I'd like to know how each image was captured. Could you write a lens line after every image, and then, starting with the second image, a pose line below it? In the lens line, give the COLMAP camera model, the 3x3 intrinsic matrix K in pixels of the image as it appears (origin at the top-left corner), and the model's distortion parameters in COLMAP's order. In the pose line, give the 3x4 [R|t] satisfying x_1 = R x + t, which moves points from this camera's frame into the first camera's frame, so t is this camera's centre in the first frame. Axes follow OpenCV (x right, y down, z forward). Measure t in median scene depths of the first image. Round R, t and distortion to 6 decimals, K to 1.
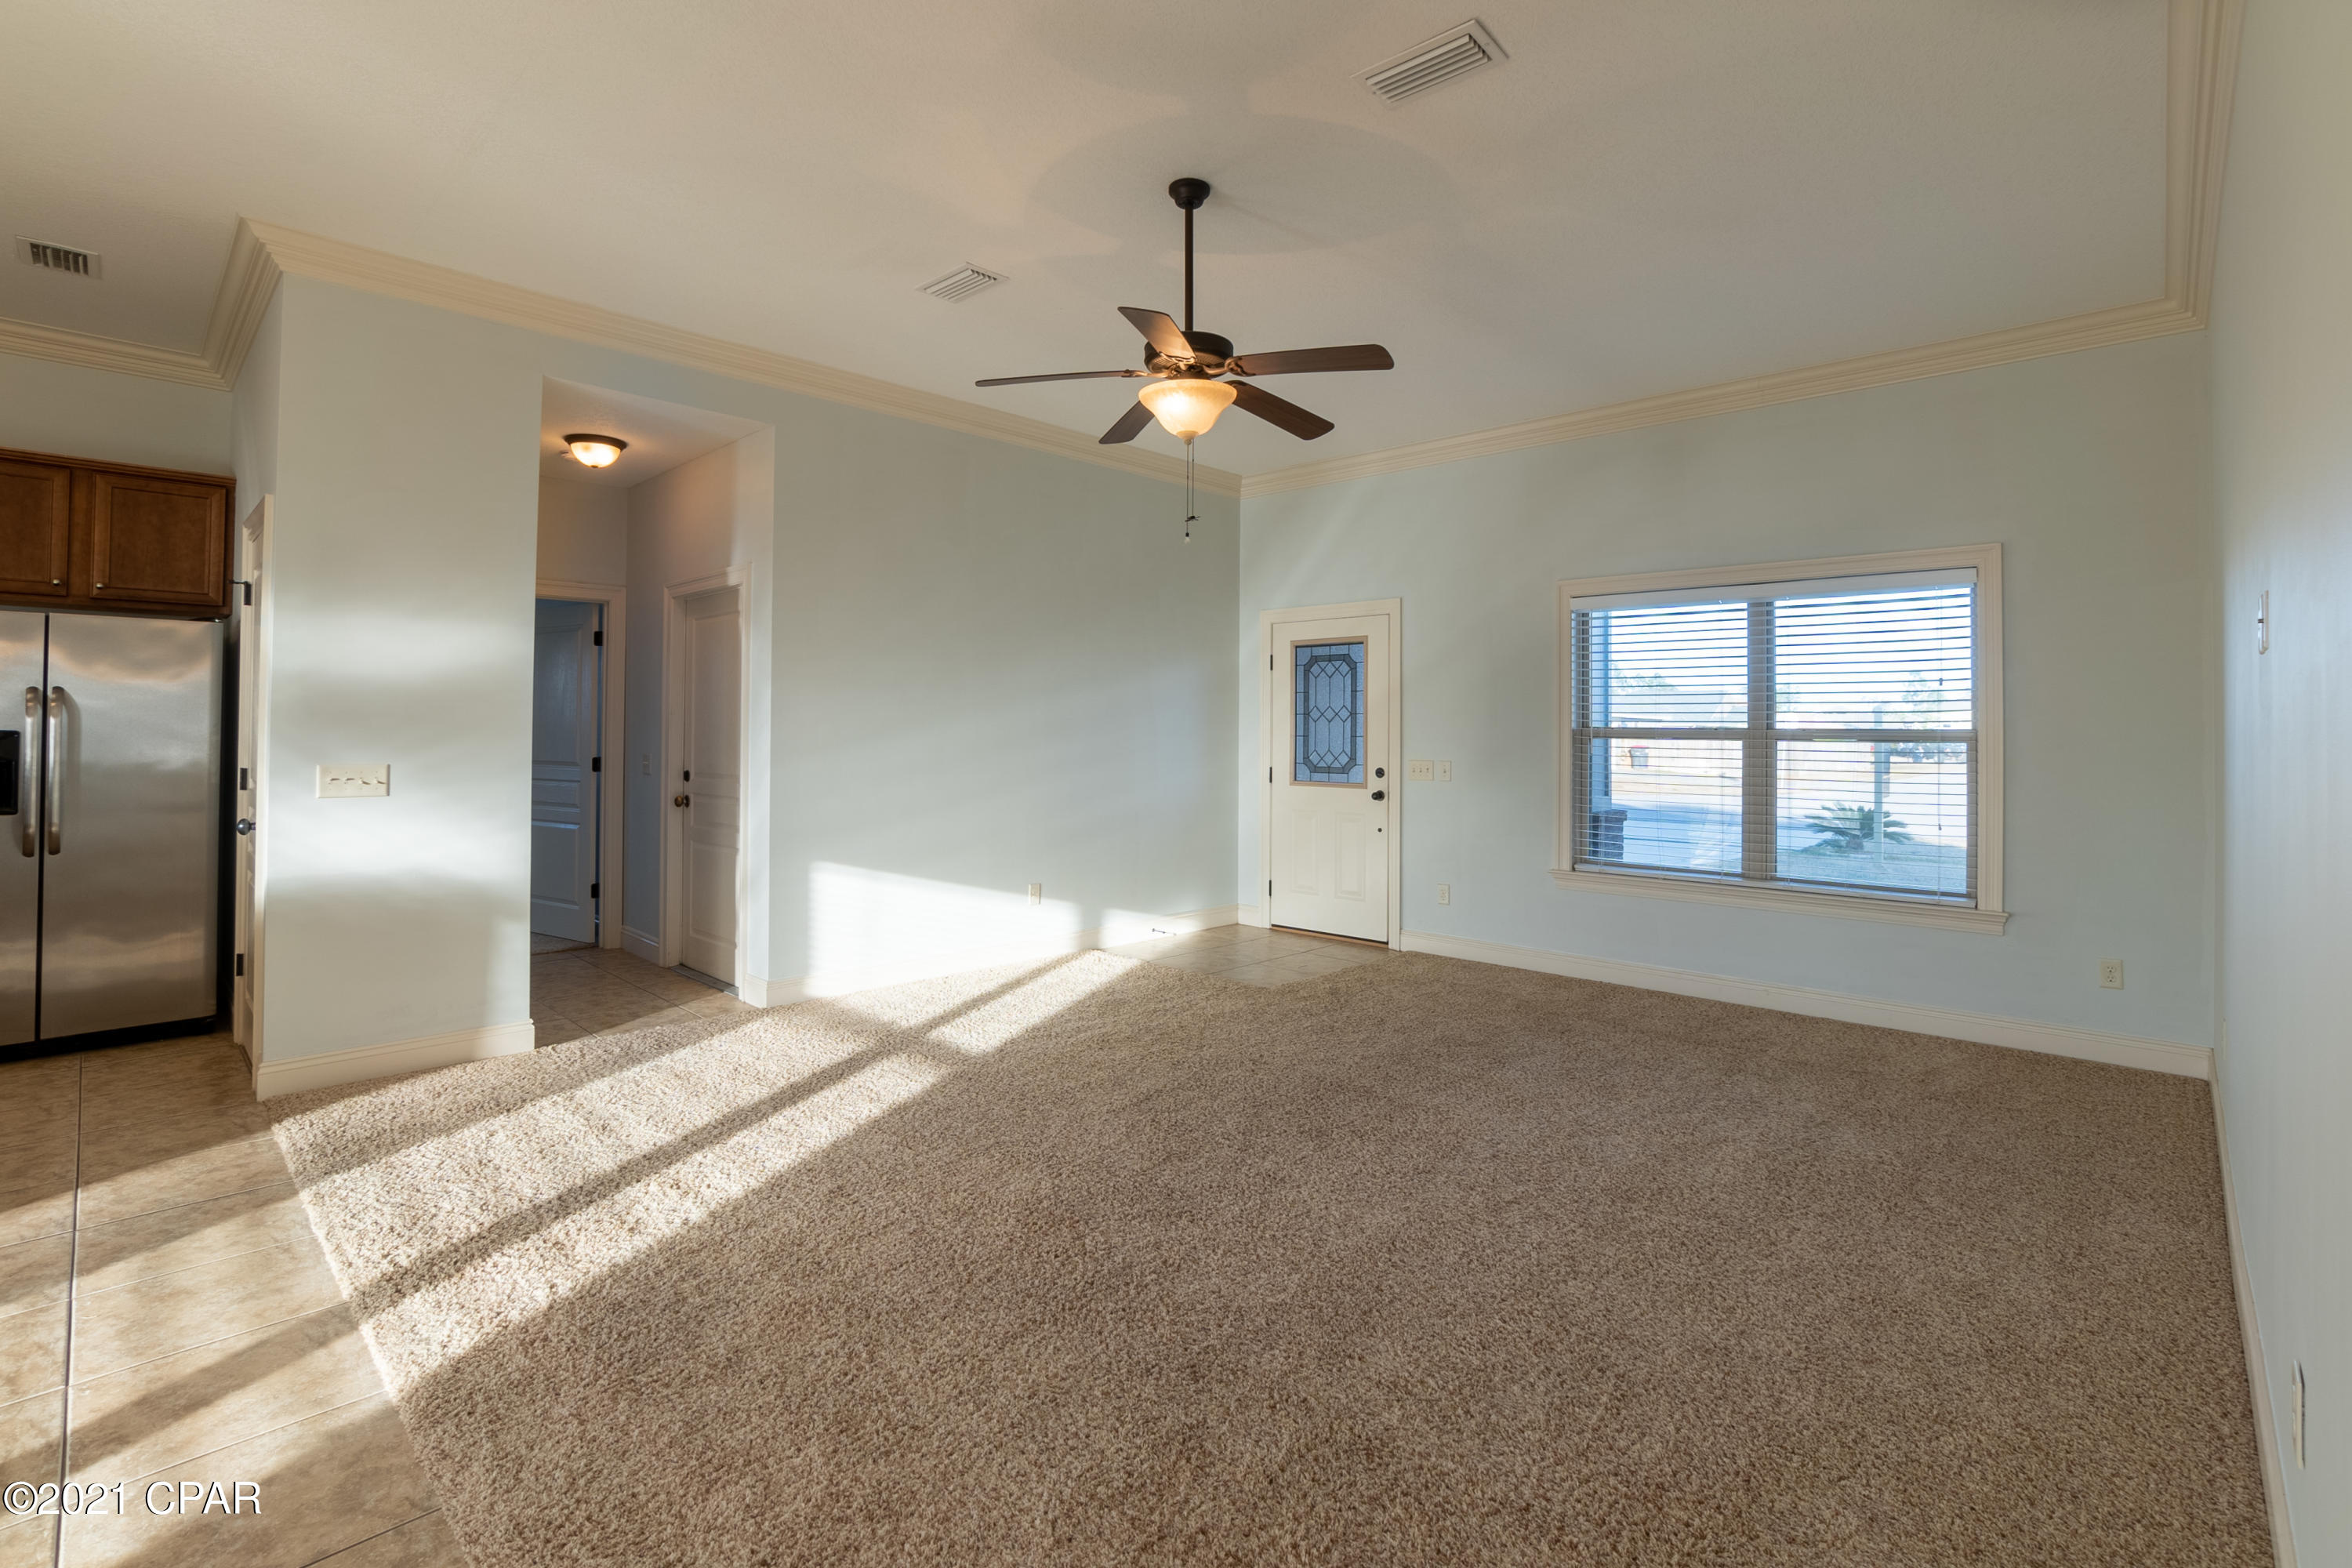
lens RADIAL K [[1077.3, 0, 1182.7], [0, 1077.3, 716.9], [0, 0, 1]] dist [-0.062213, 0.022721]
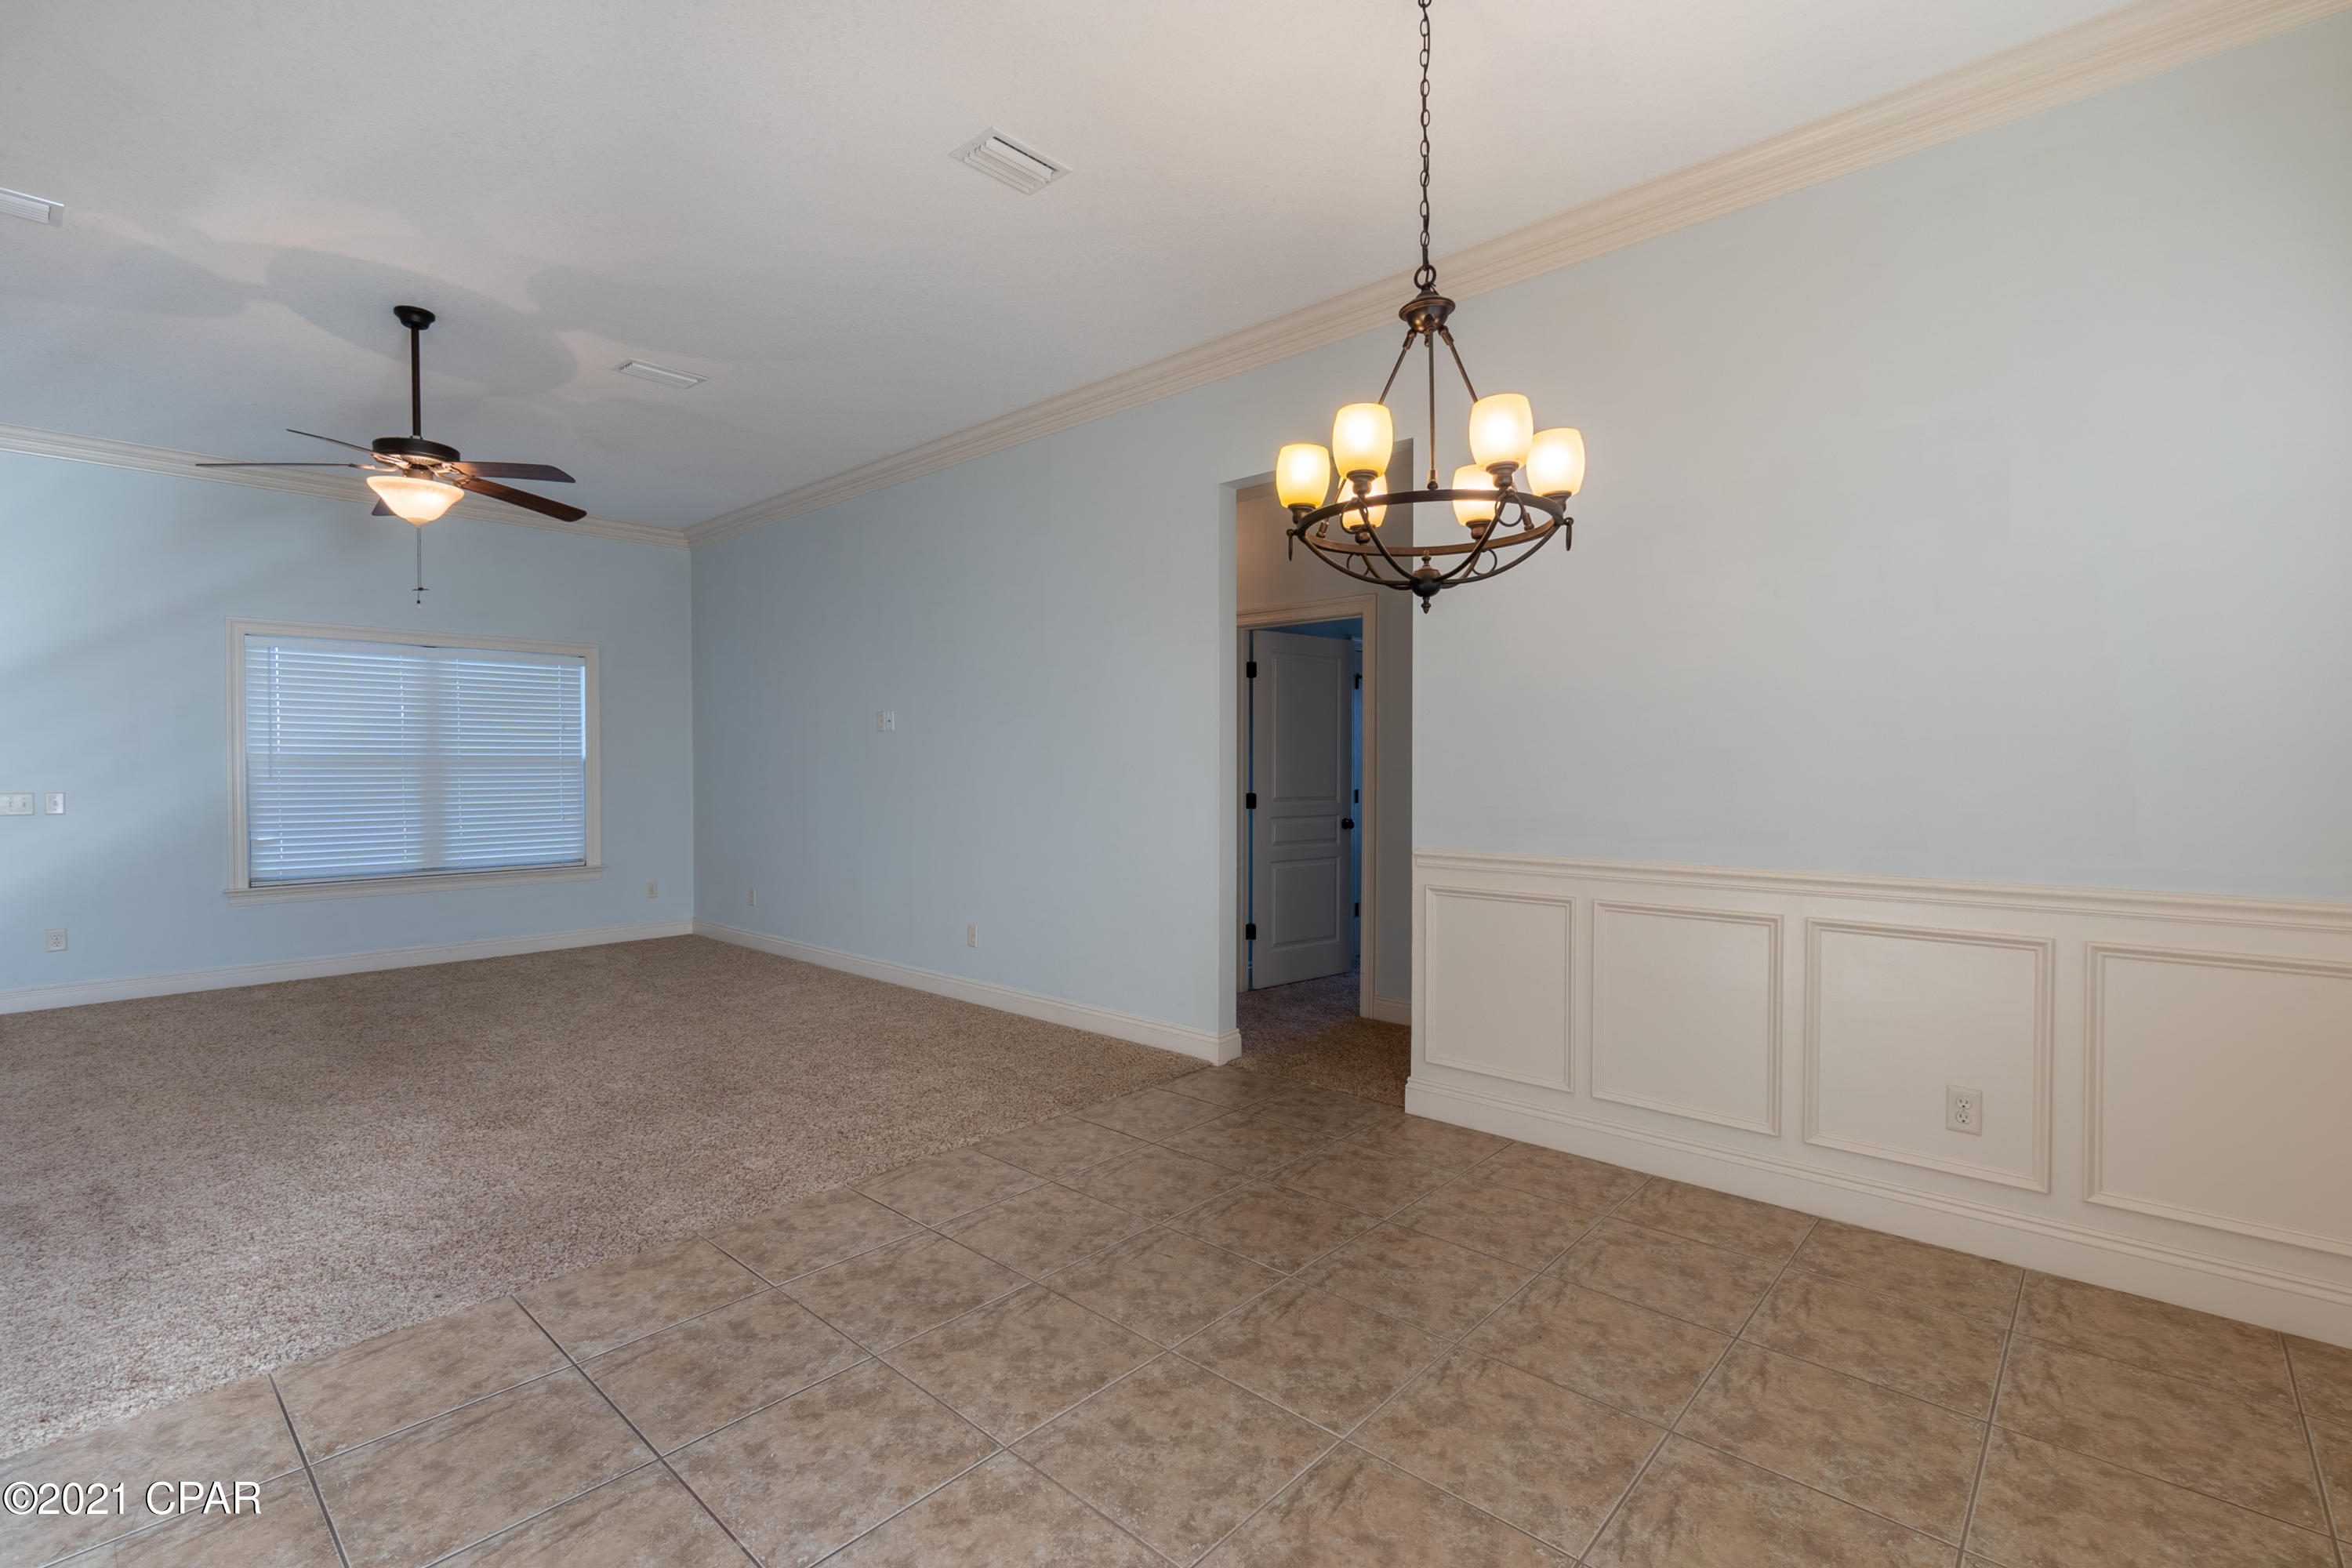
lens RADIAL K [[1031.9, 0, 1139.7], [0, 1031.9, 786.5], [0, 0, 1]] dist [-0.001200, 0.000513]
pose [[-0.002391, -0.028804, 0.999582, -1.271372], [-0.011364, 0.999521, 0.028775, 0.000276], [-0.999933, -0.011290, -0.002717, 0.171202]]
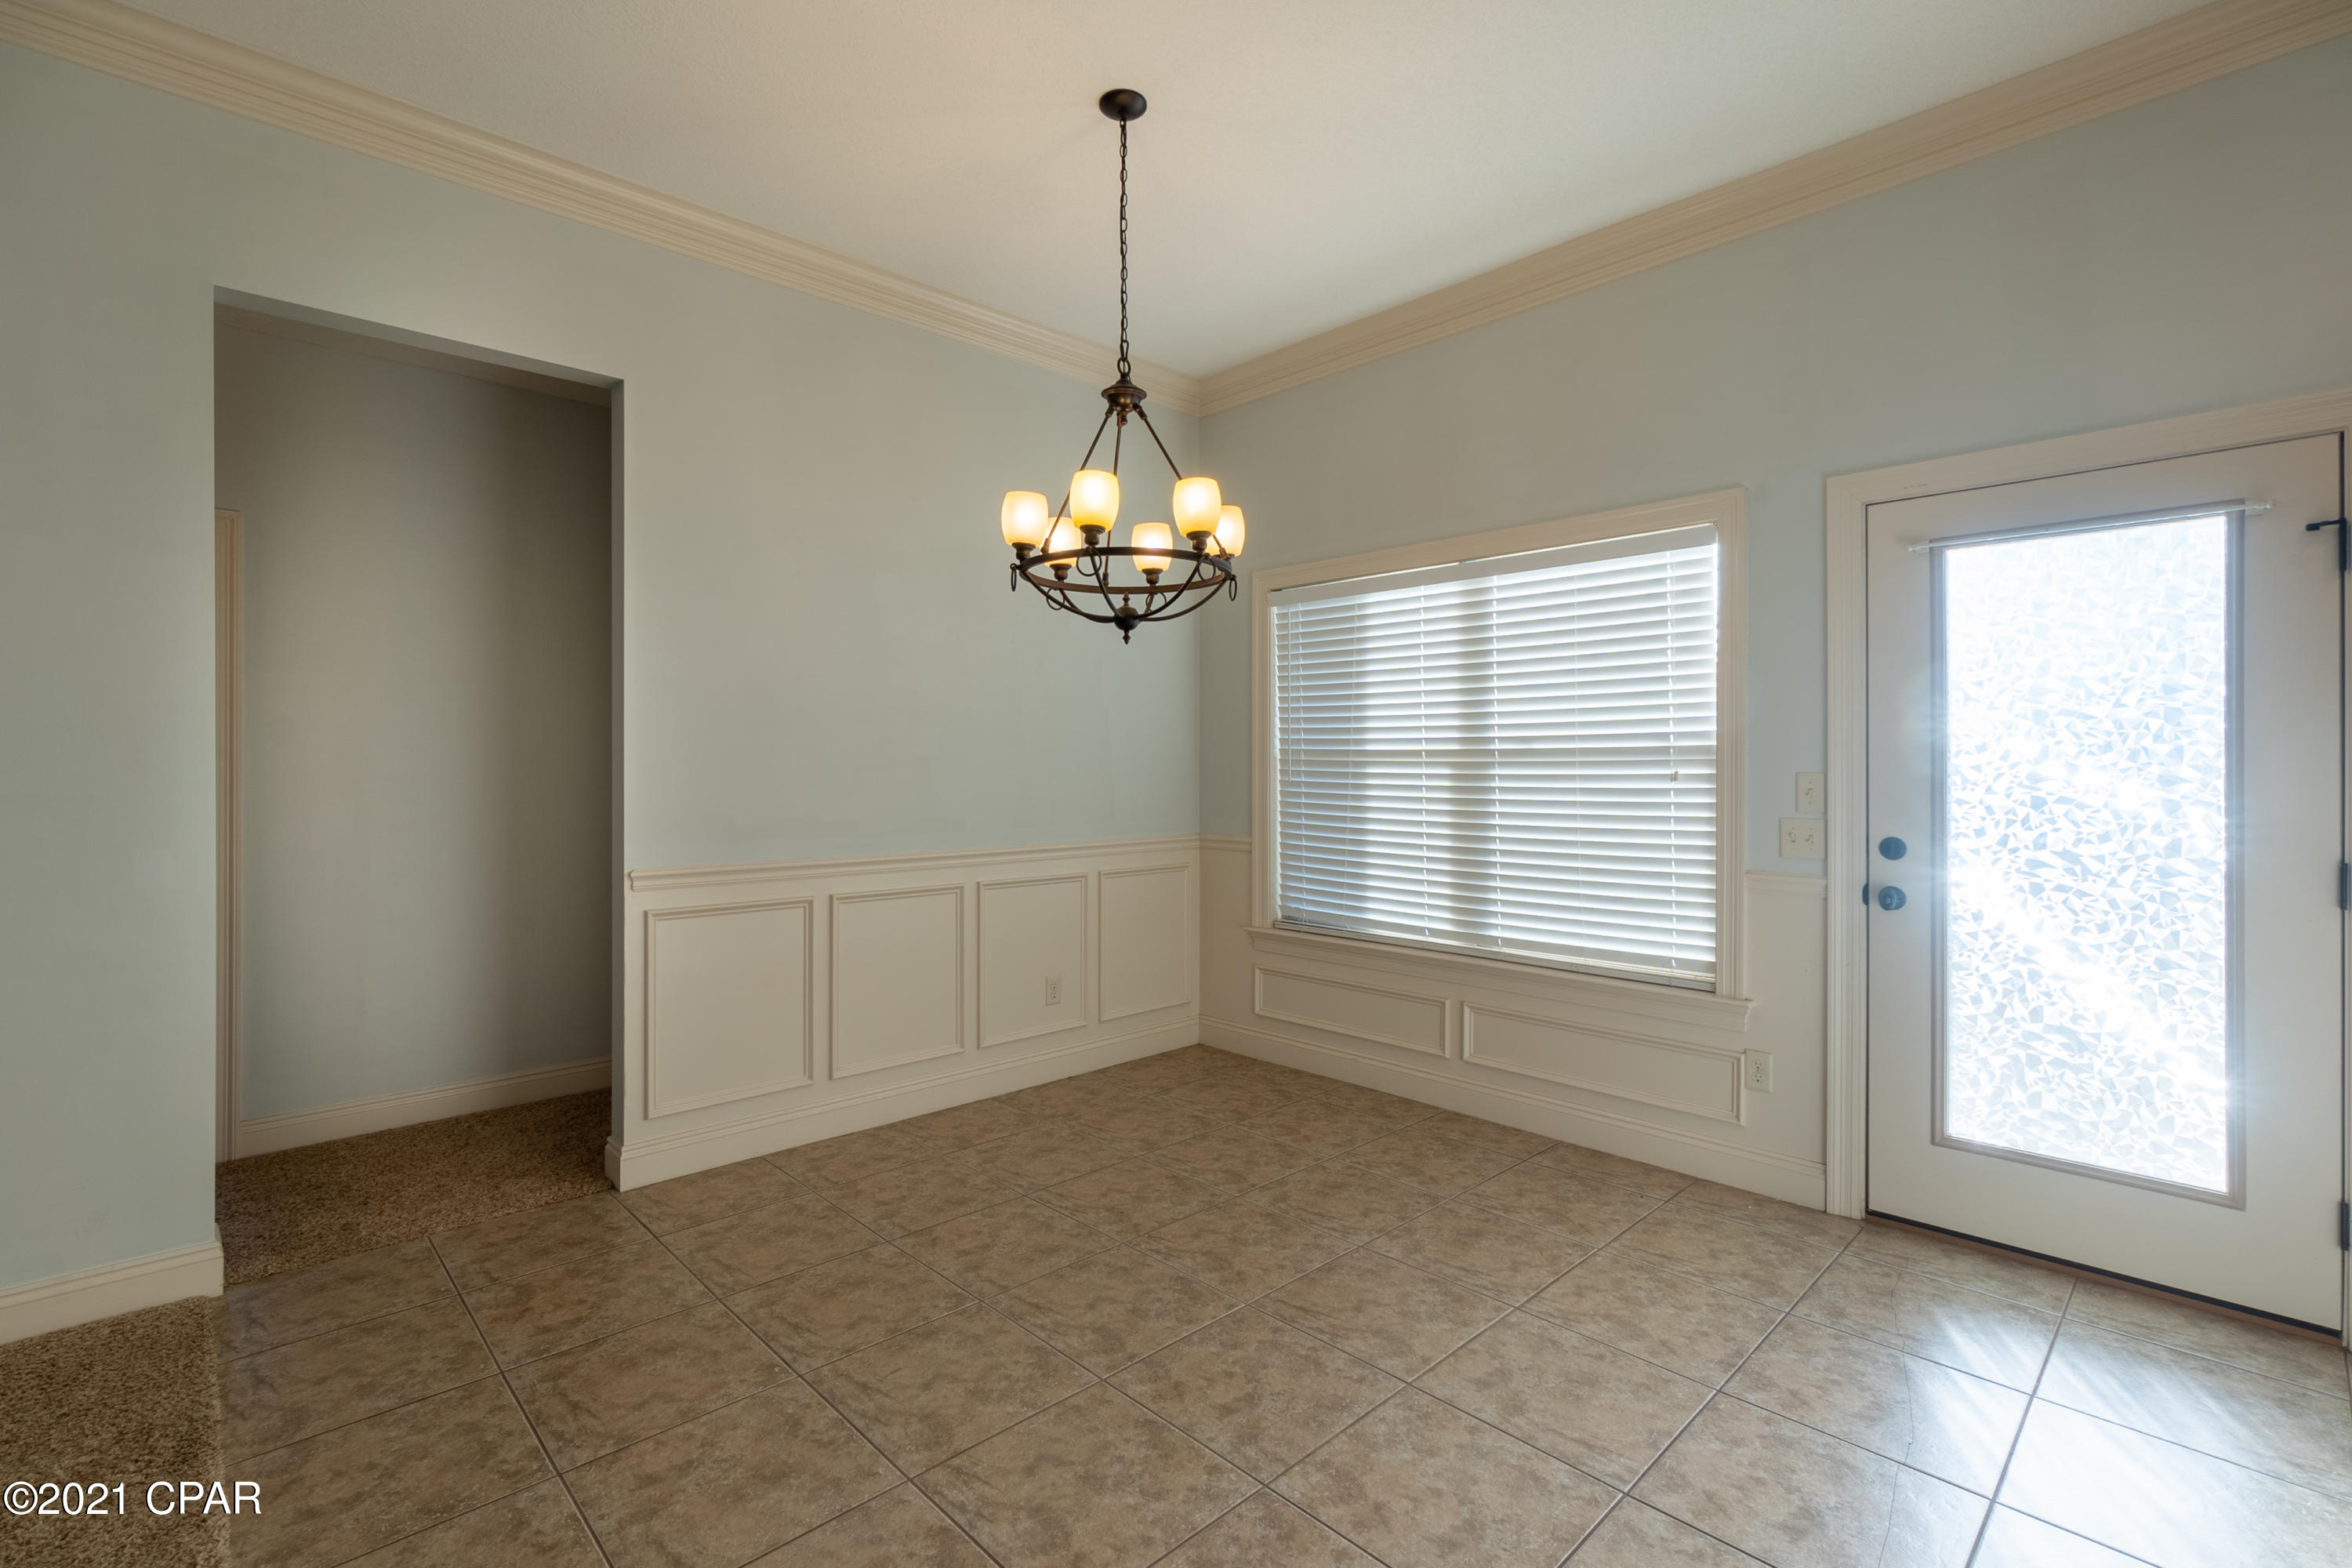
lens RADIAL K [[1065.2, 0, 1154.1], [0, 1065.2, 770.6], [0, 0, 1]] dist [-0.002279, 0.000239]
pose [[-0.997906, -0.007037, 0.064302, -0.657473], [-0.007704, 0.999919, -0.010123, 0.014414], [-0.064225, -0.010597, -0.997879, 0.836812]]
